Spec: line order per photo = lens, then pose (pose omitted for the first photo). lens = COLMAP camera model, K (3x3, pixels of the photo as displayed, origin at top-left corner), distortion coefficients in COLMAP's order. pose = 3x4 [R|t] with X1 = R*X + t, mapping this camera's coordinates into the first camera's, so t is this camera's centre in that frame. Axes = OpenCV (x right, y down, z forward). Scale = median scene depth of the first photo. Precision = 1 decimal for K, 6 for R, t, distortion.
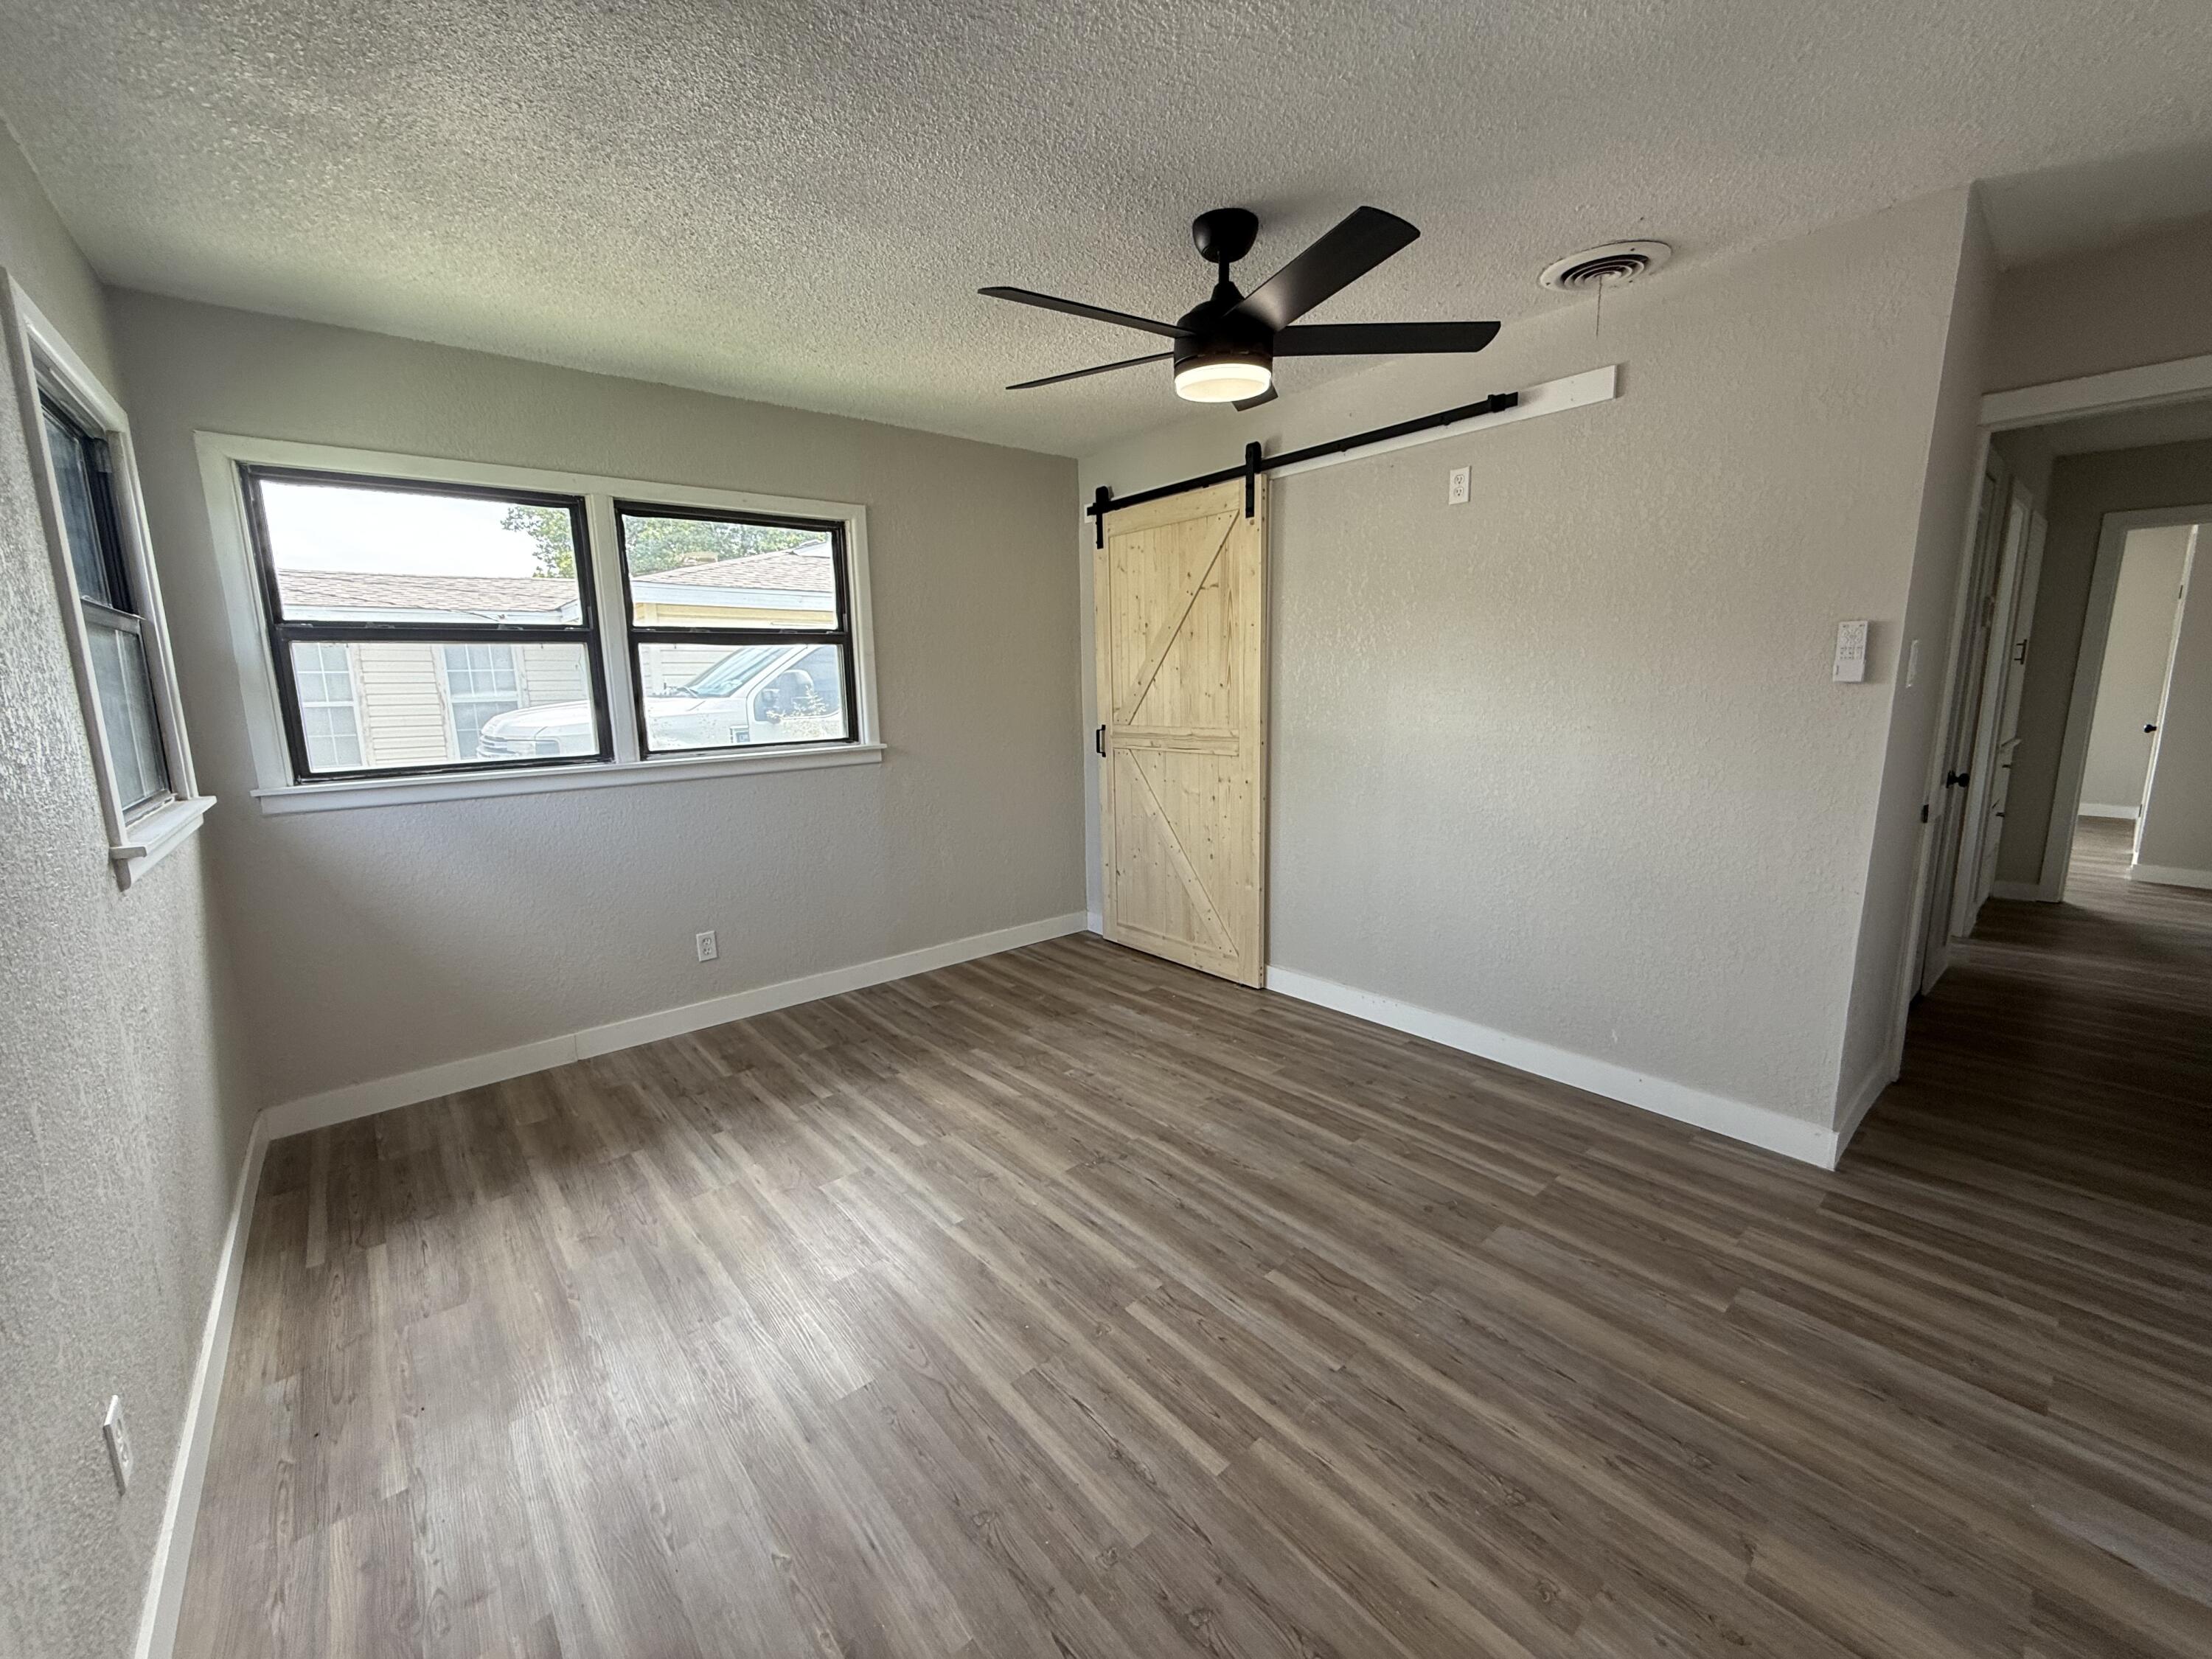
lens RADIAL K [[886.5, 0, 1109.7], [0, 886.5, 828.0], [0, 0, 1]] dist [0.001402, -0.000987]
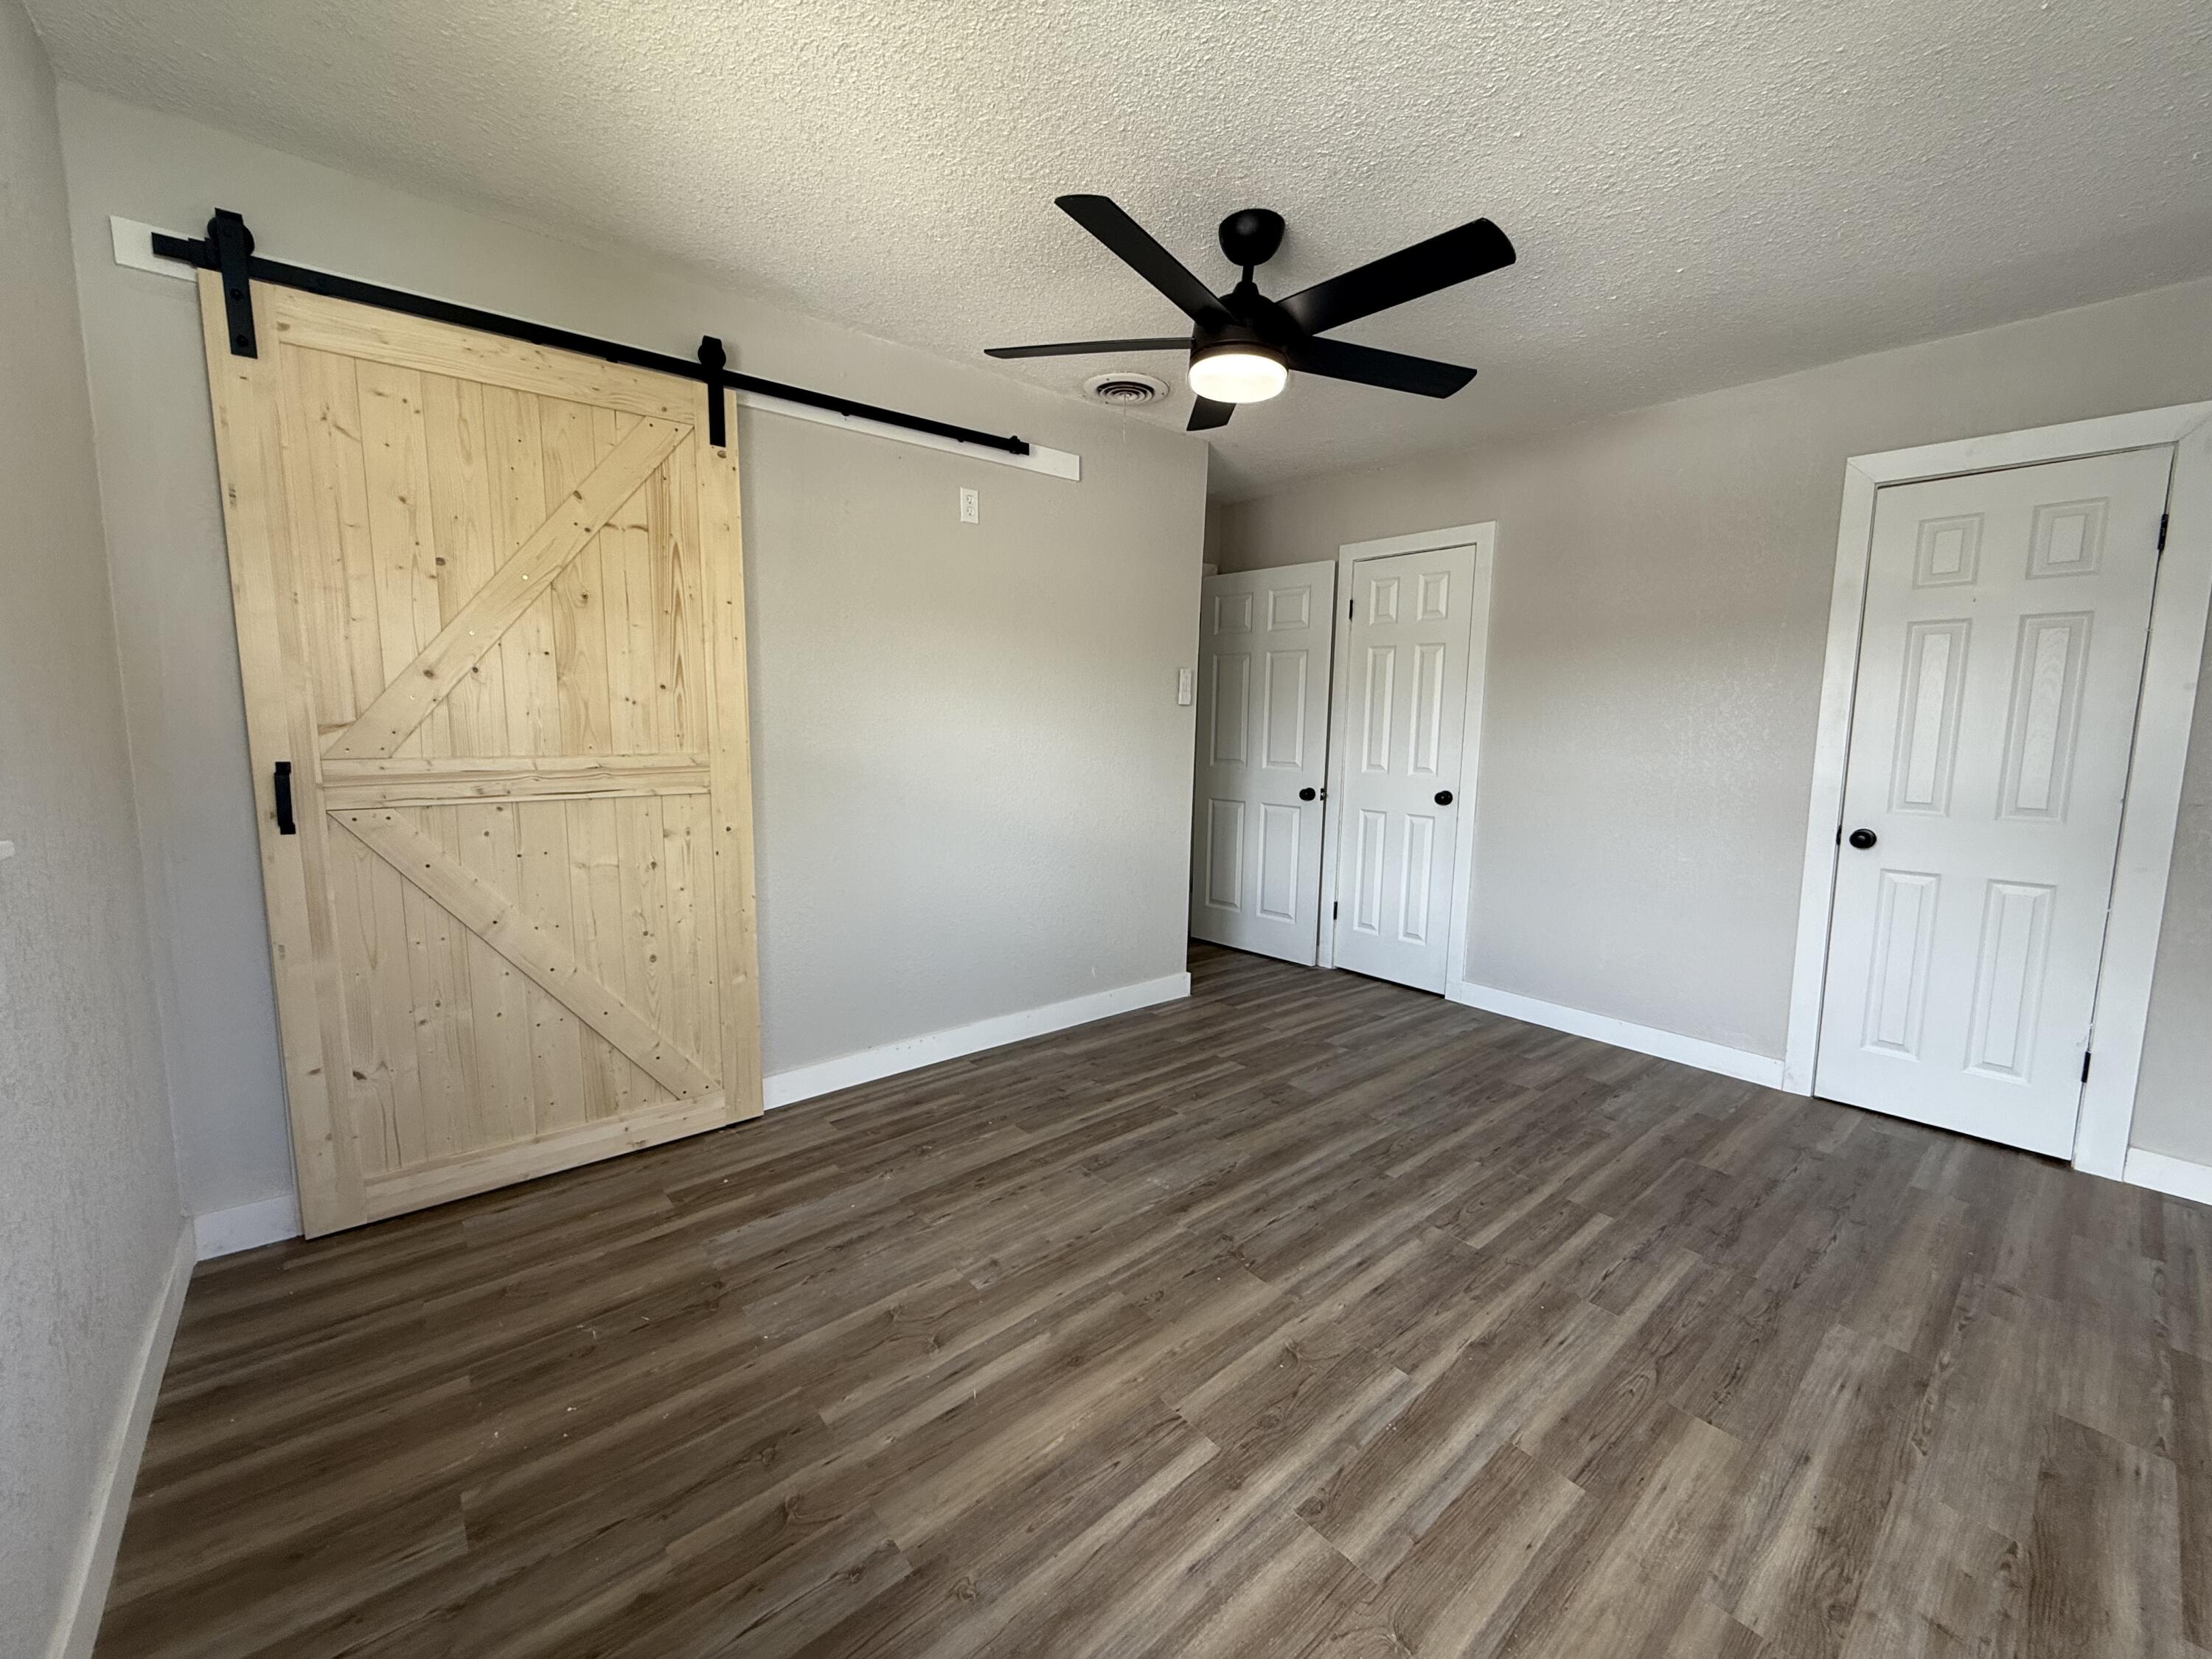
lens RADIAL K [[886.5, 0, 1086.8], [0, 886.5, 826.4], [0, 0, 1]] dist [0.001402, -0.000987]
pose [[0.011234, -0.101650, 0.994757, -0.709885], [0.154269, 0.983085, 0.098715, -0.106105], [-0.987965, 0.152352, 0.026725, 0.949564]]
